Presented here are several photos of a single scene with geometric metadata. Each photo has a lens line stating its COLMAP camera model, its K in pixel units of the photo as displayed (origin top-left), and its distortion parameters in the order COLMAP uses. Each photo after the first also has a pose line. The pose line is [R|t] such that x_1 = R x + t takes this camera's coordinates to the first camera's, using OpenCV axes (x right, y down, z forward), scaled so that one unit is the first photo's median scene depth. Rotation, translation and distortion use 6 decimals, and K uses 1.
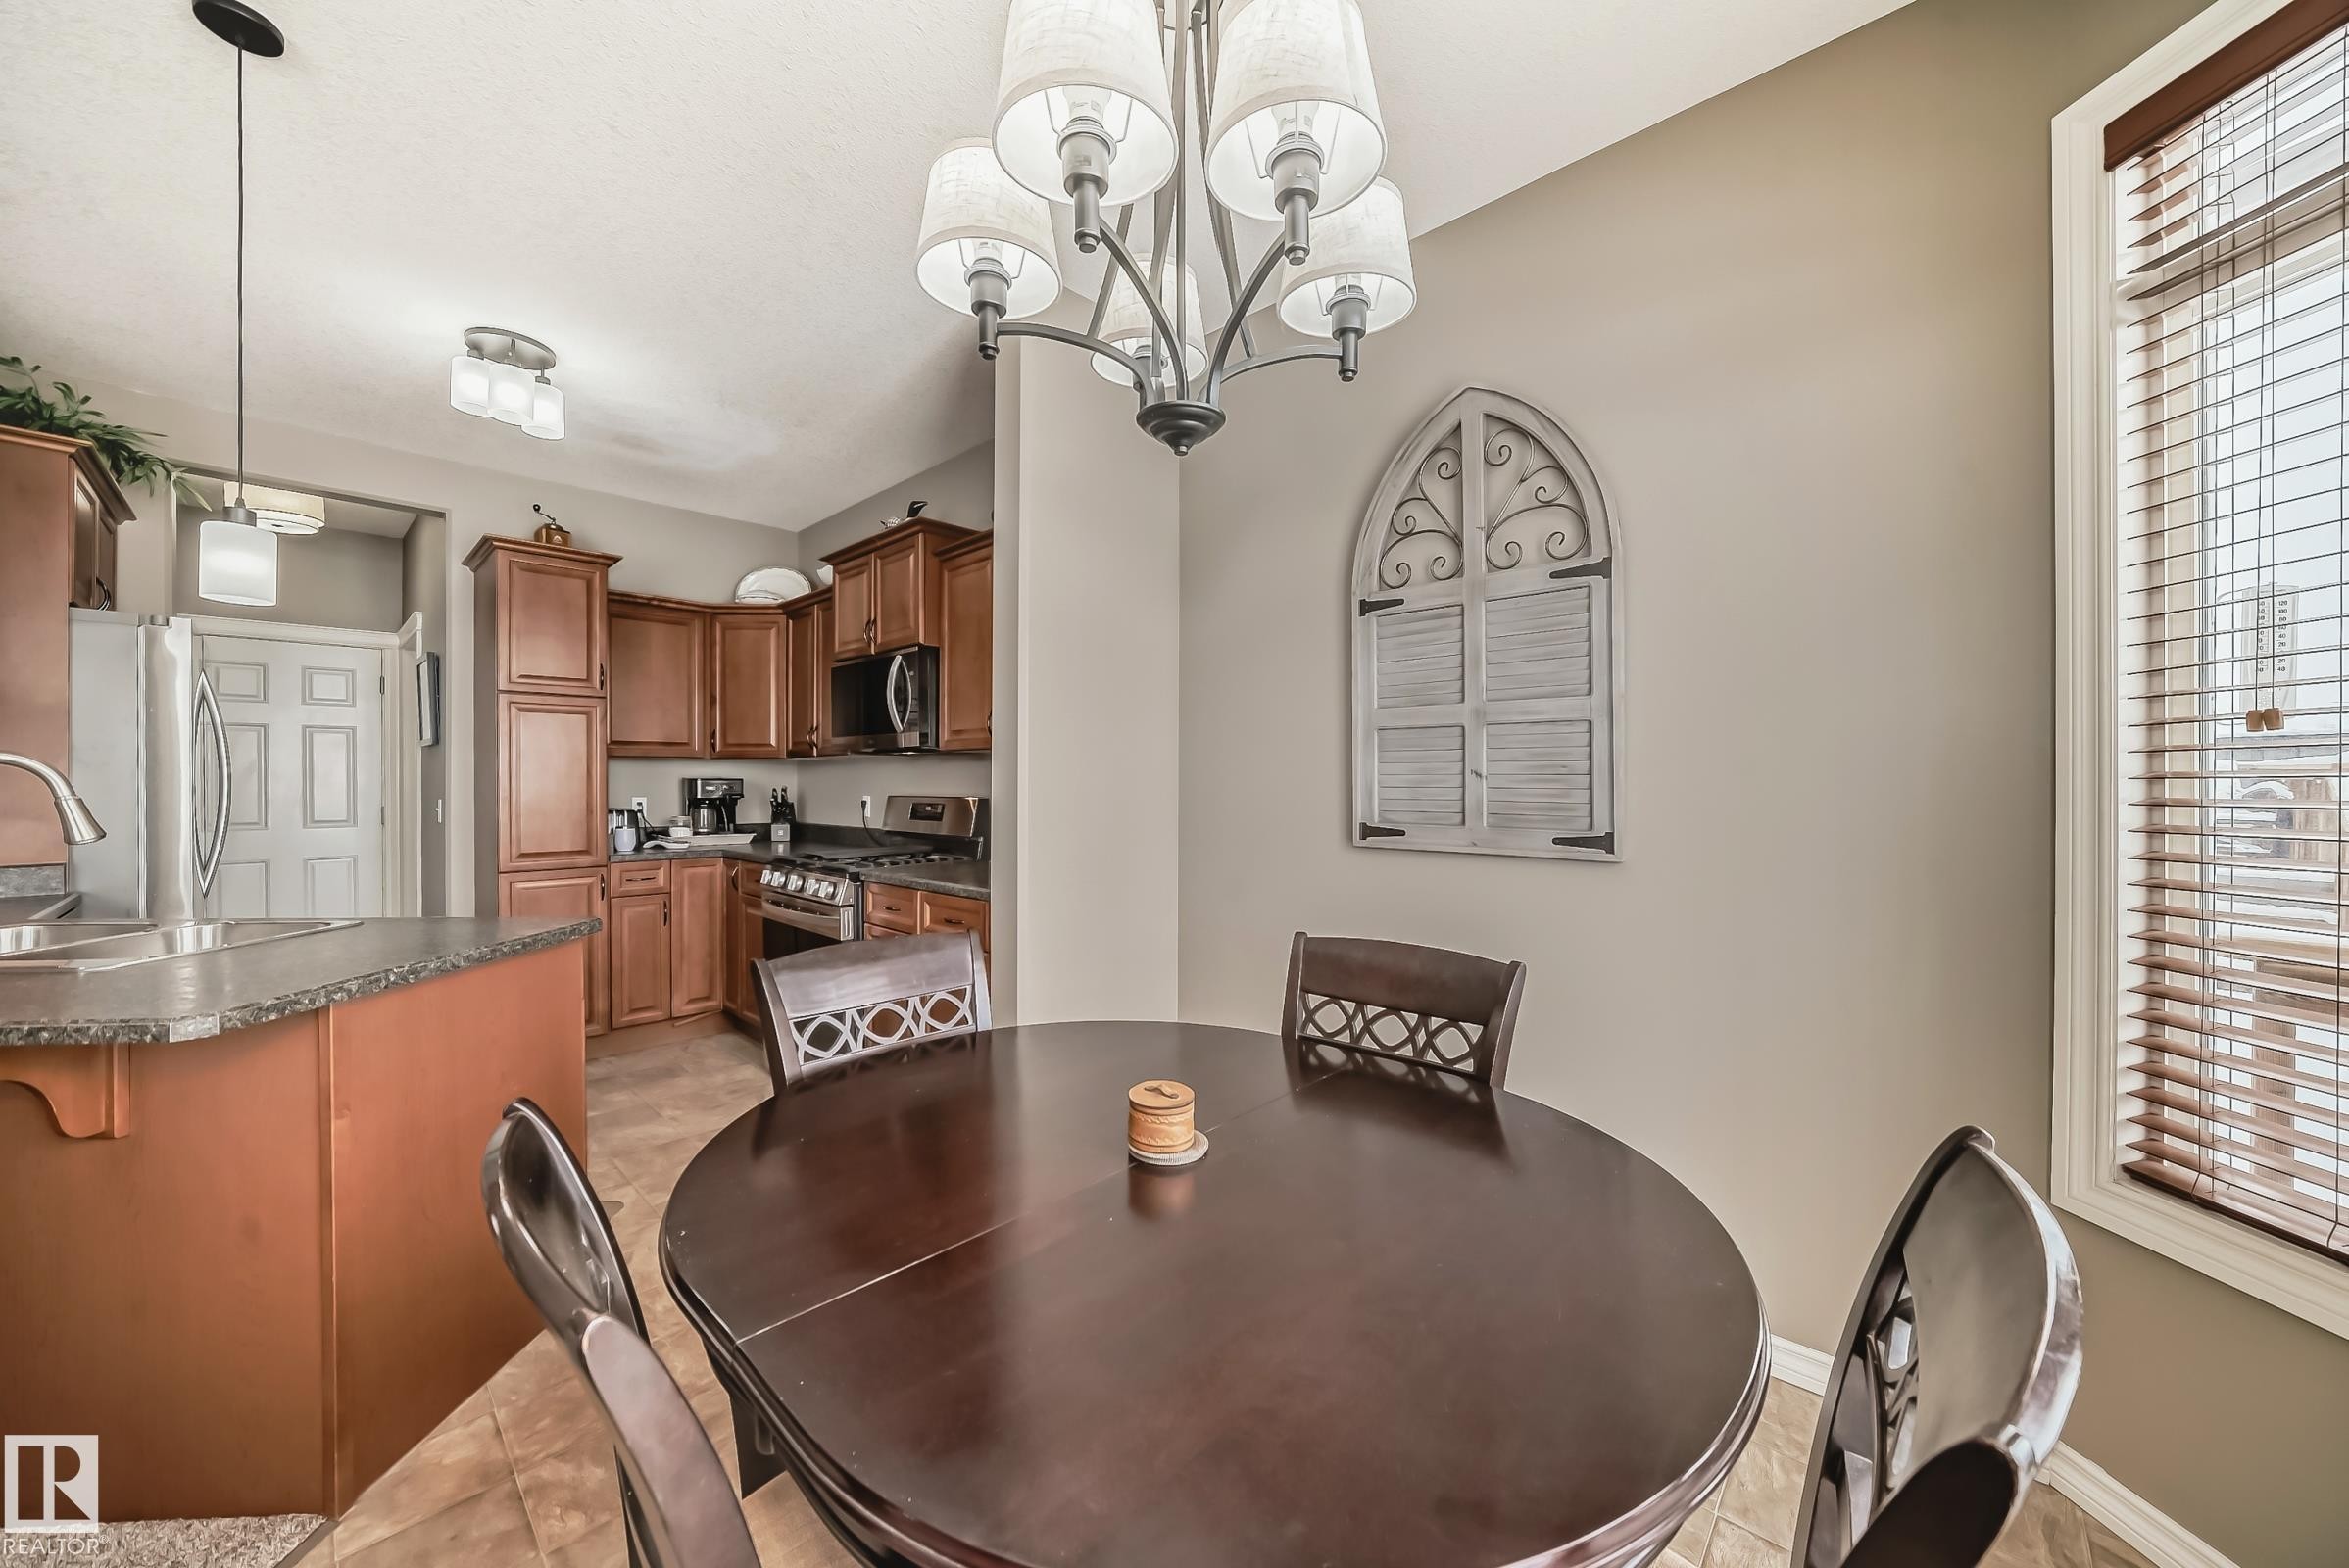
lens RADIAL K [[843.4, 0, 1185.7], [0, 843.4, 781.9], [0, 0, 1]] dist [-0.033039, 0.010158]
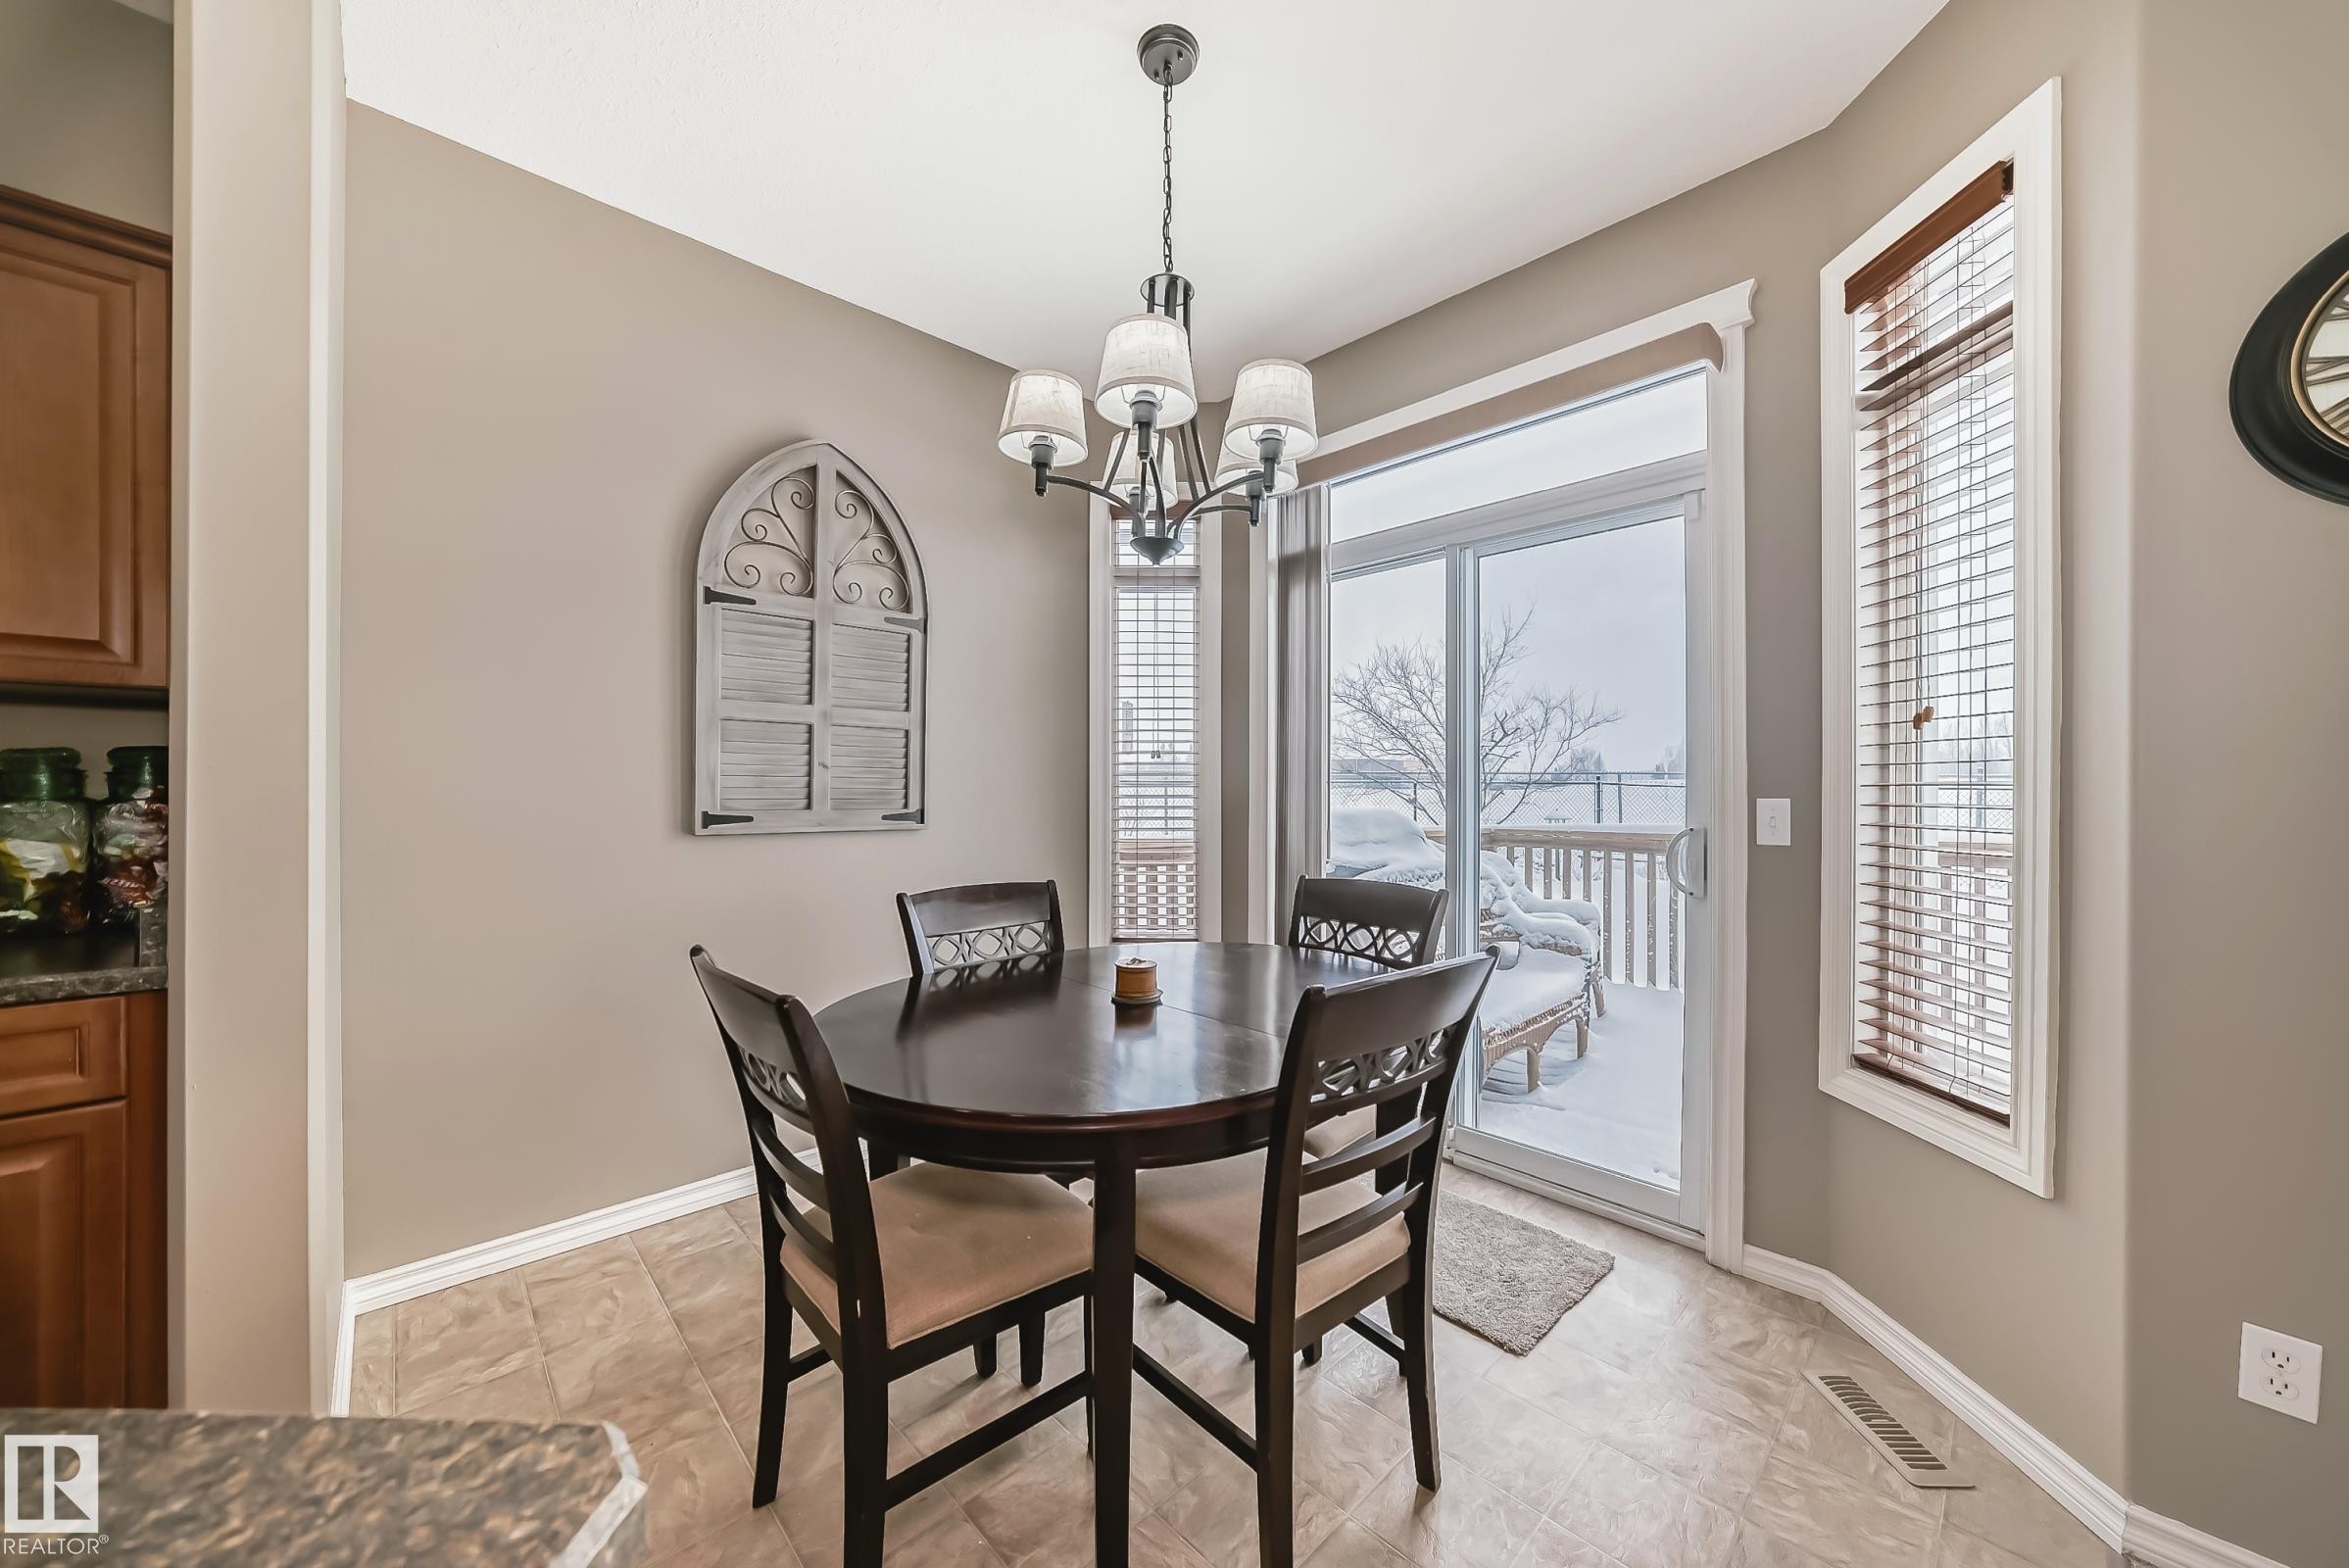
lens RADIAL K [[829.2, 0, 1174.1], [0, 829.2, 794.5], [0, 0, 1]] dist [-0.025289, 0.006857]
pose [[0.065178, -0.004005, 0.997866, -0.497029], [-0.002443, 0.999988, 0.004173, 0.016009], [-0.997871, -0.002709, 0.065168, 0.262370]]
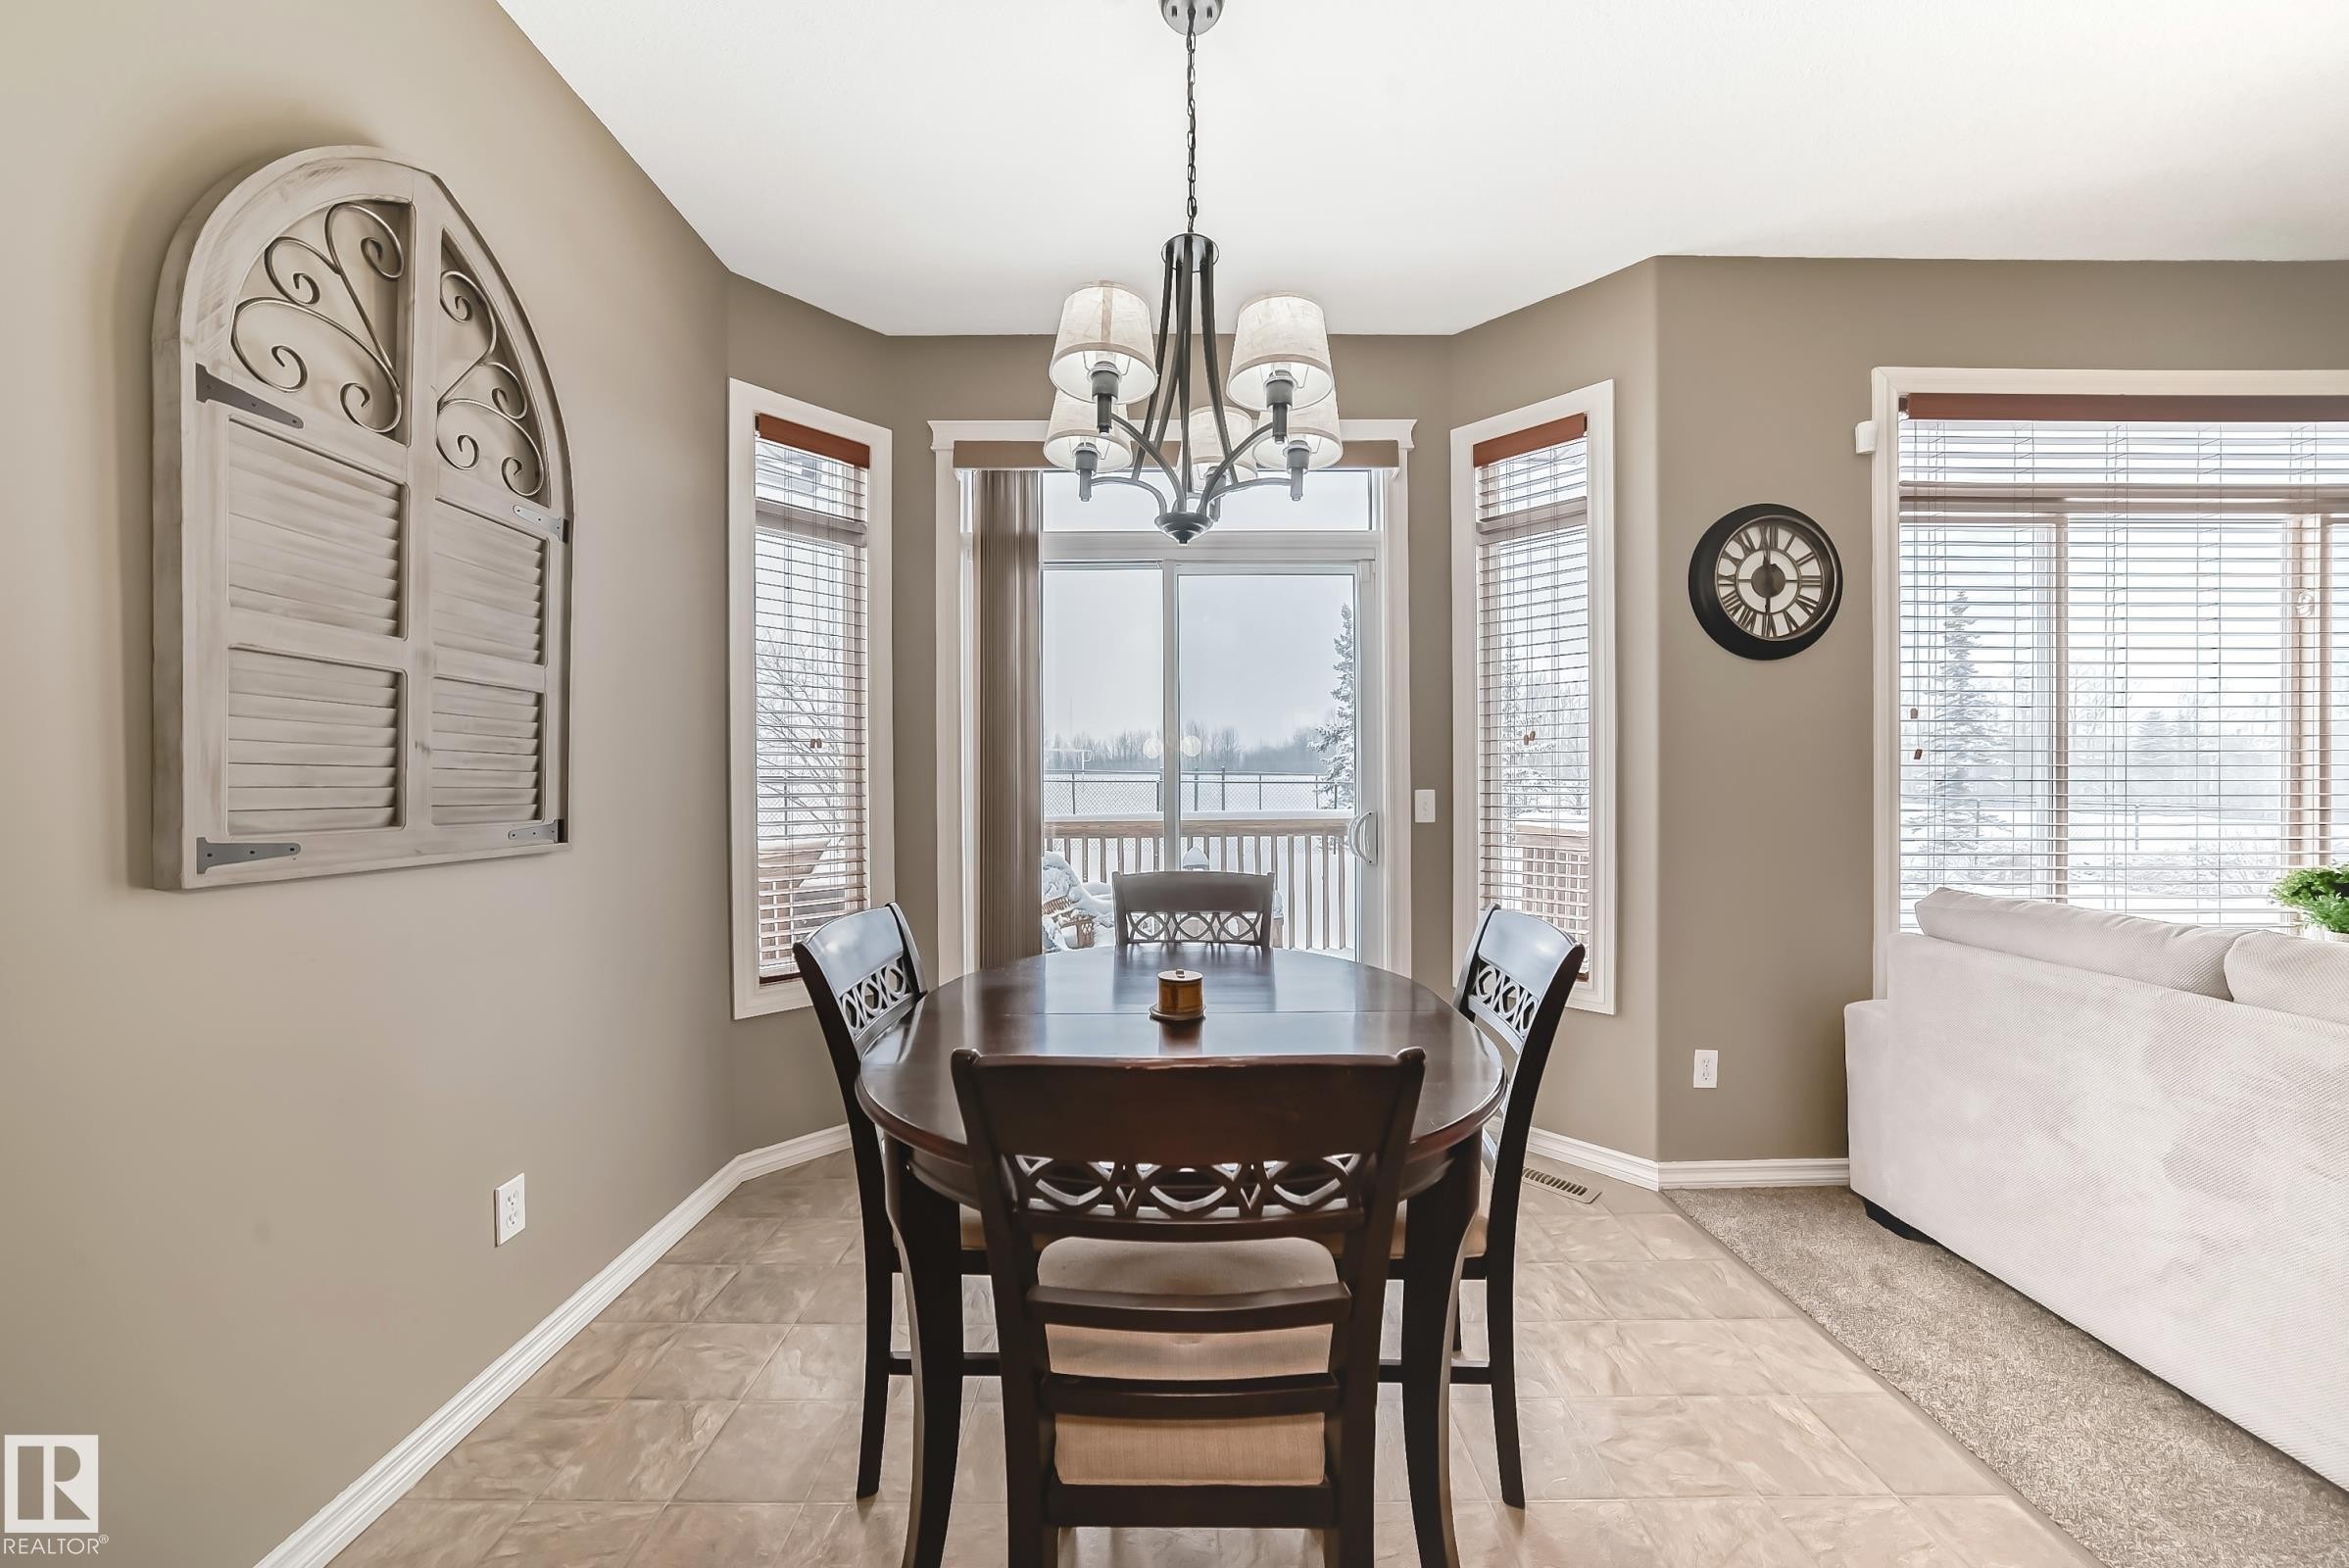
lens RADIAL K [[829.2, 0, 1174.1], [0, 829.2, 794.5], [0, 0, 1]] dist [-0.025289, 0.006857]
pose [[-0.676700, -0.005118, 0.736241, -0.338029], [0.004478, 0.999929, 0.011068, 0.014980], [-0.736245, 0.010786, -0.676629, 0.620487]]
